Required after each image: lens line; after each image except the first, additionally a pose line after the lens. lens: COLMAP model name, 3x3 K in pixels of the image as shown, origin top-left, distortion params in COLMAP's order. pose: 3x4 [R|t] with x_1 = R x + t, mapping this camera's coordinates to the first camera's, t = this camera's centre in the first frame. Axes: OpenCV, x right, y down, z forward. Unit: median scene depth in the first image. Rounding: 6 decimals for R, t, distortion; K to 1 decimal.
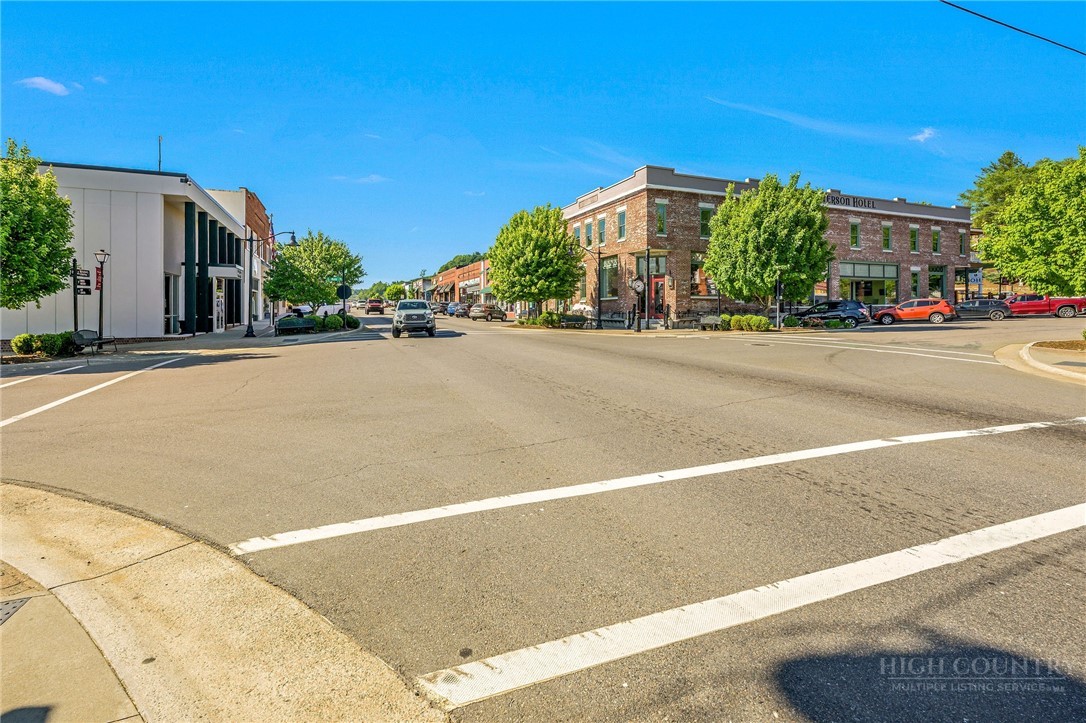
lens RADIAL K [[485.0, 0, 522.4], [0, 485.0, 313.2], [0, 0, 1]] dist [0.001570, -0.001380]
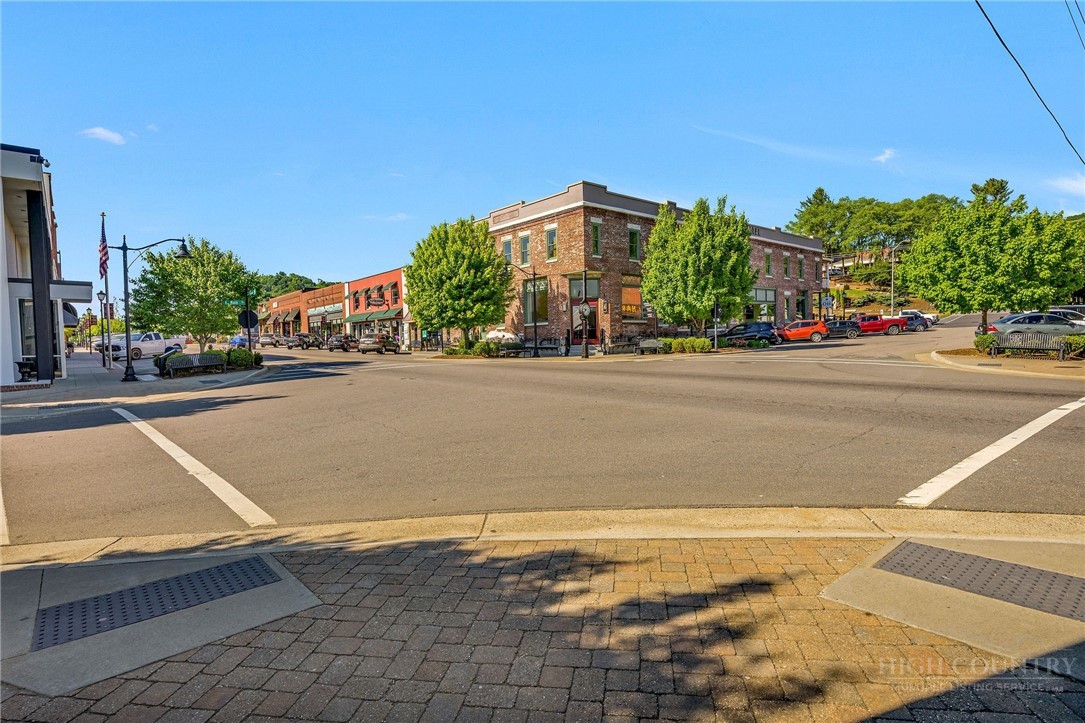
lens RADIAL K [[556.9, 0, 542.0], [0, 556.9, 363.5], [0, 0, 1]] dist [0.005445, -0.000424]
pose [[0.942923, -0.038031, 0.330833, -0.187166], [0.026938, 0.998913, 0.038052, 0.004768], [-0.331921, -0.026968, 0.942922, -0.001185]]
